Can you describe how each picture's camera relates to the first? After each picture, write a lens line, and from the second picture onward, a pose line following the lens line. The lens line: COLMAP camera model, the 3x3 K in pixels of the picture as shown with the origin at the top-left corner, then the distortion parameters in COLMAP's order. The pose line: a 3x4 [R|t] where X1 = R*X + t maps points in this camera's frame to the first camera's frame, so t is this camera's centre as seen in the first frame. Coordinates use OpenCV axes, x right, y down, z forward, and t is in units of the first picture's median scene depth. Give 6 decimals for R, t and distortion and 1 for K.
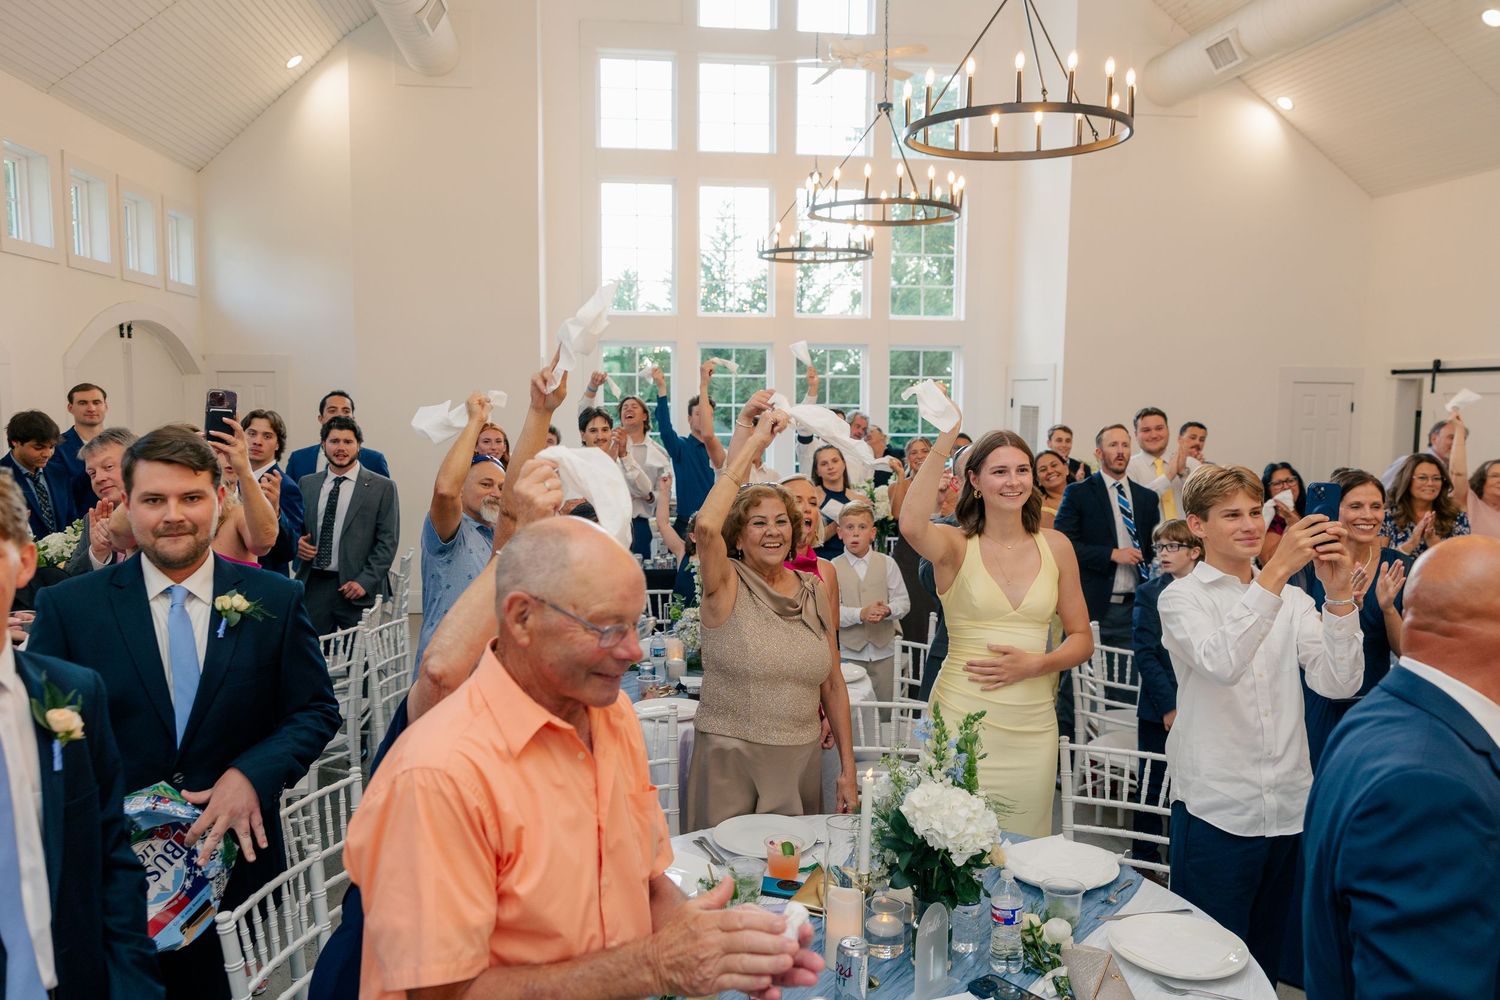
lens RADIAL K [[1187.0, 0, 750.0], [0, 1187.0, 500.0], [0, 0, 1]] dist [0.008722, 0.004448]
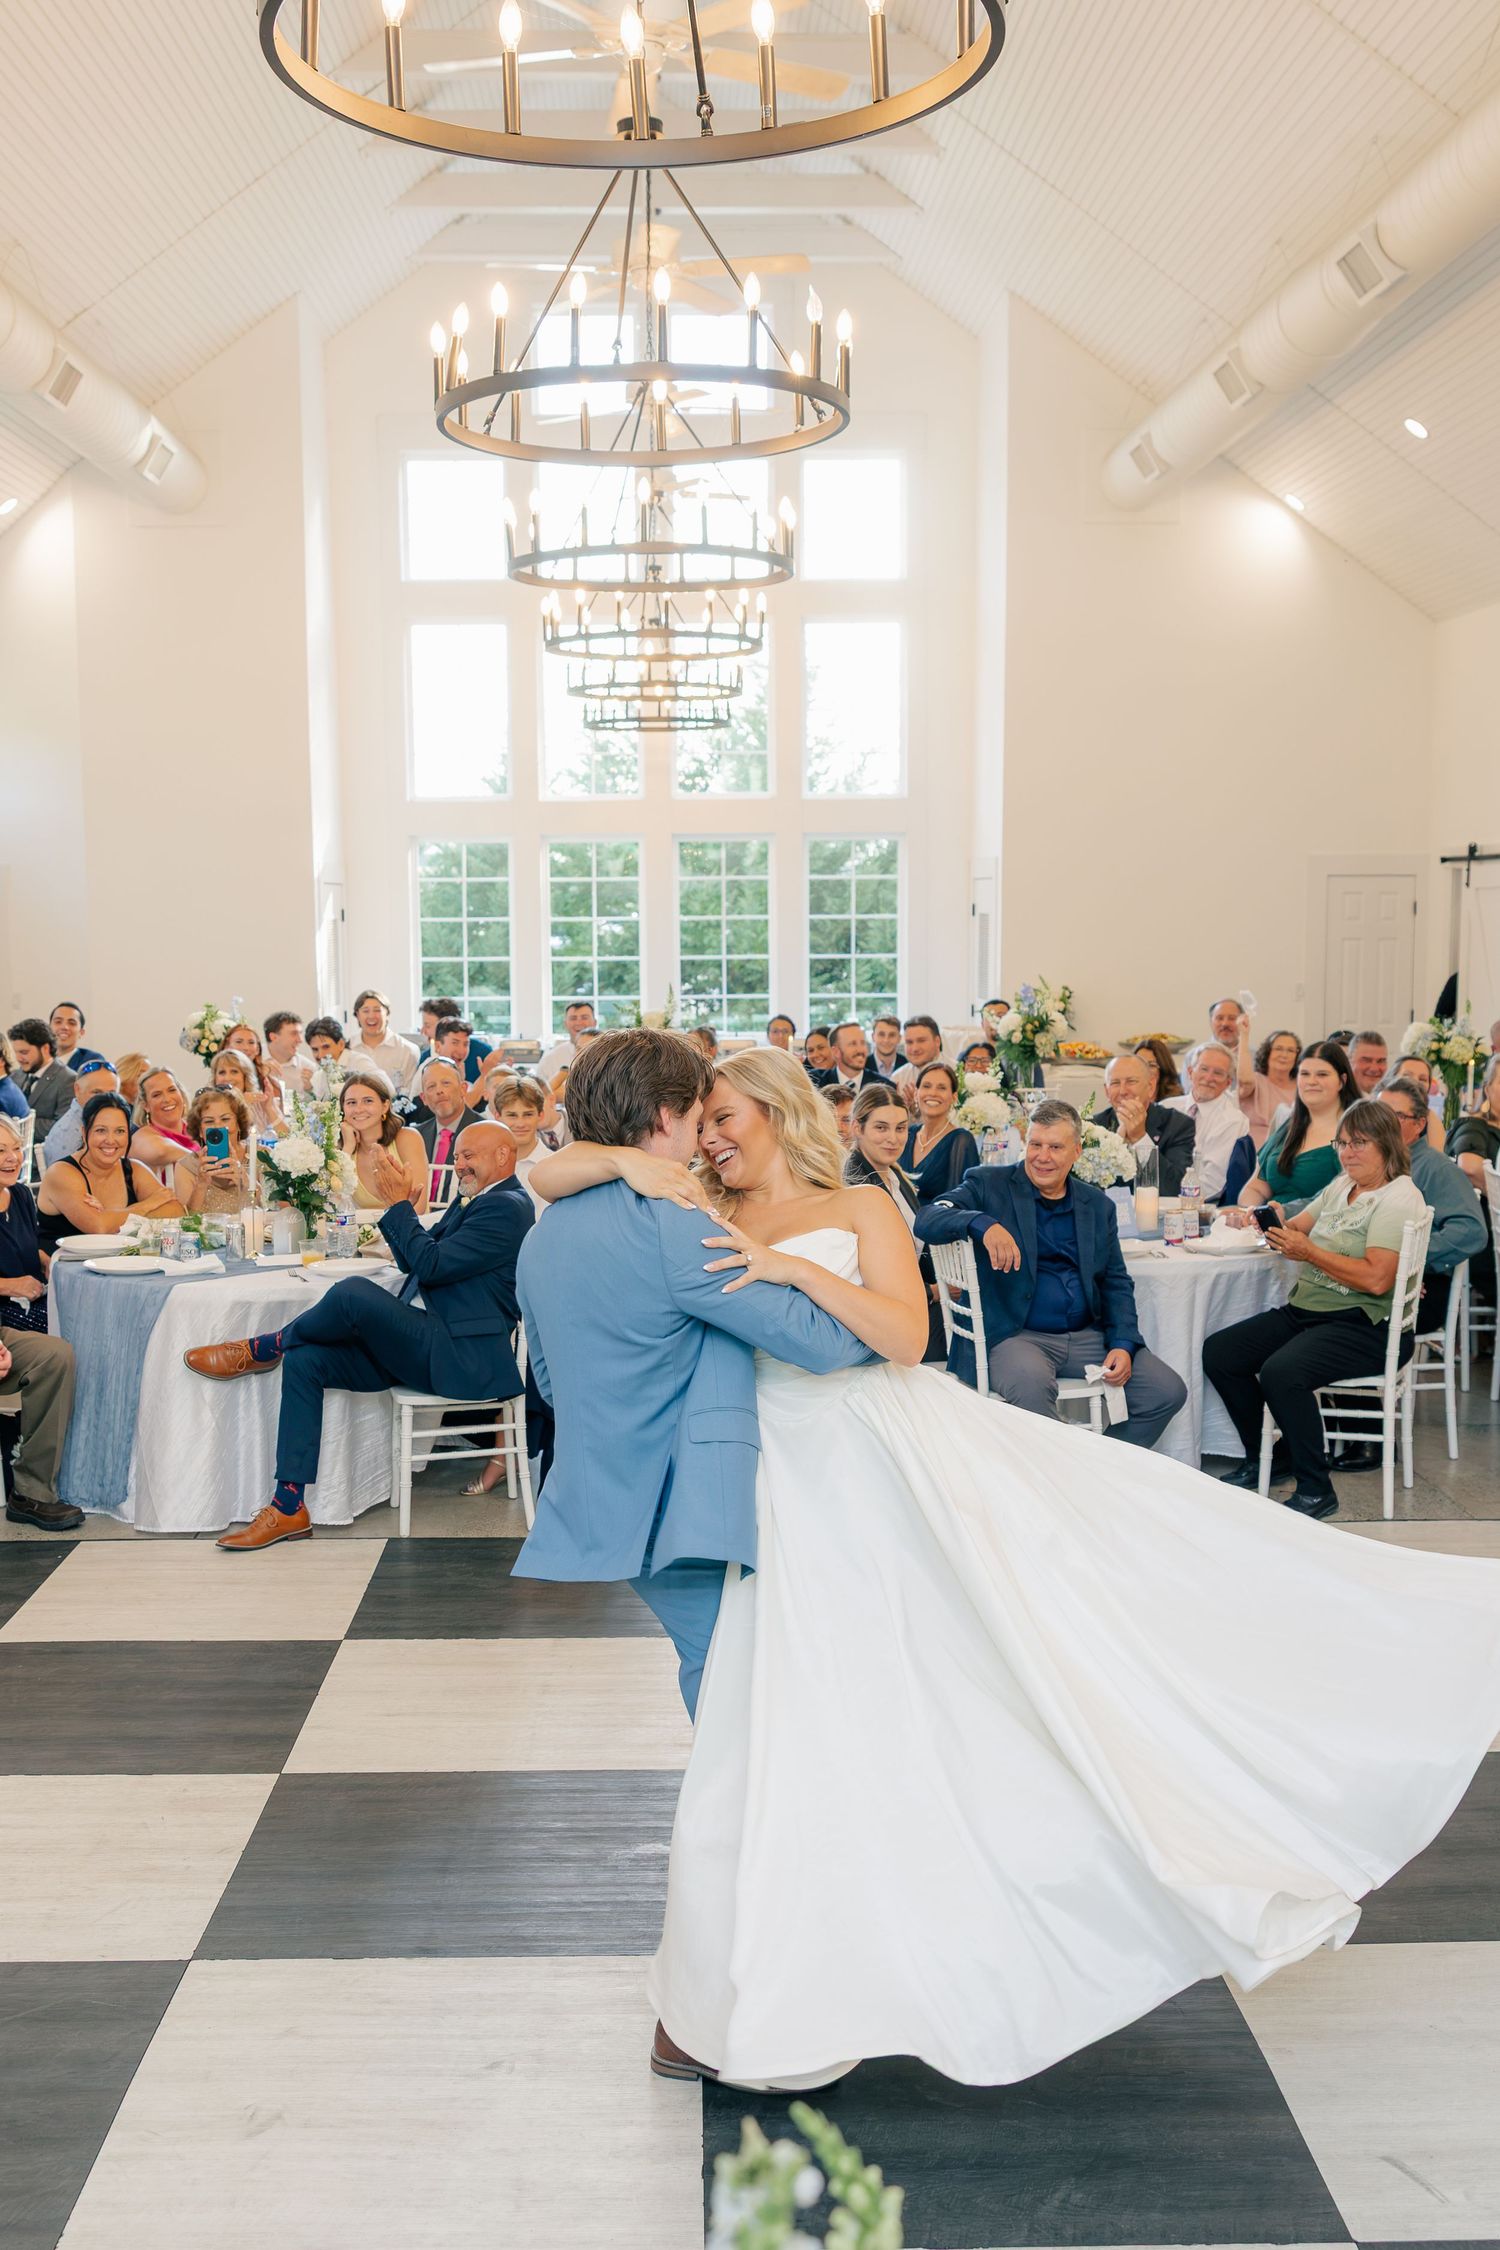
lens RADIAL K [[2256.7, 0, 715.0], [0, 2256.7, 1119.6], [0, 0, 1]] dist [0.013434, 0.003306]
pose [[0.995289, -0.006545, -0.096728, 0.235802], [0.007222, 0.999952, 0.006659, 0.044301], [0.096680, -0.007326, 0.995289, -0.477059]]
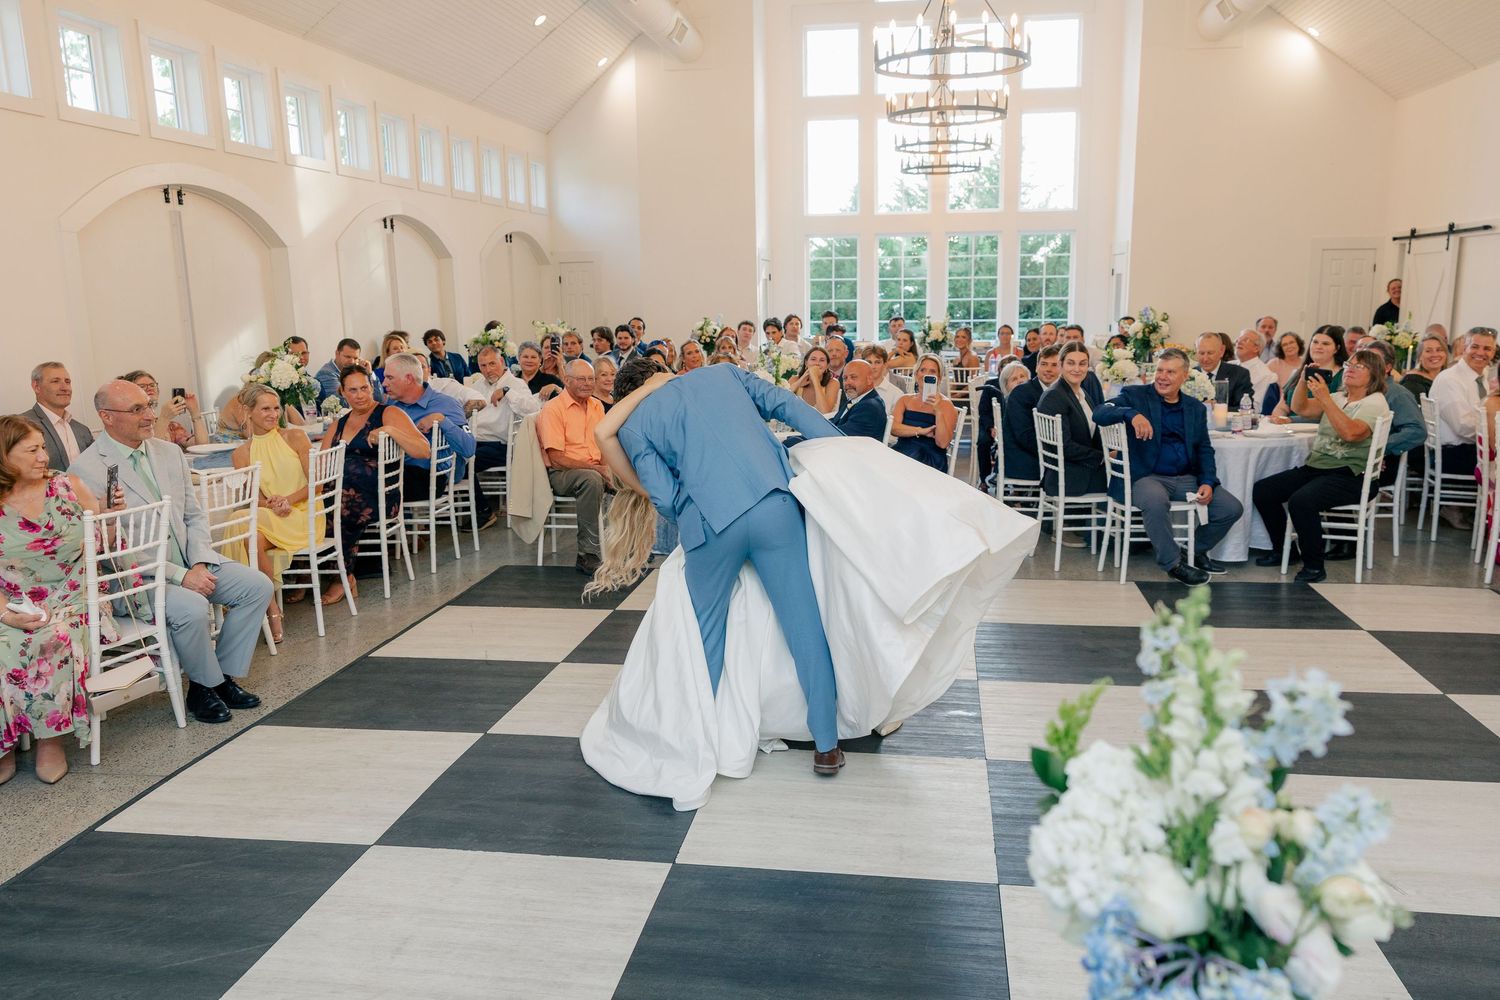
lens RADIAL K [[1187.0, 0, 750.0], [0, 1187.0, 500.0], [0, 0, 1]] dist [0.008722, 0.004448]
pose [[0.964838, 0.026006, -0.261555, 0.221159], [-0.003125, 0.996158, 0.087519, 0.068283], [0.262826, -0.083624, 0.961212, -0.485413]]
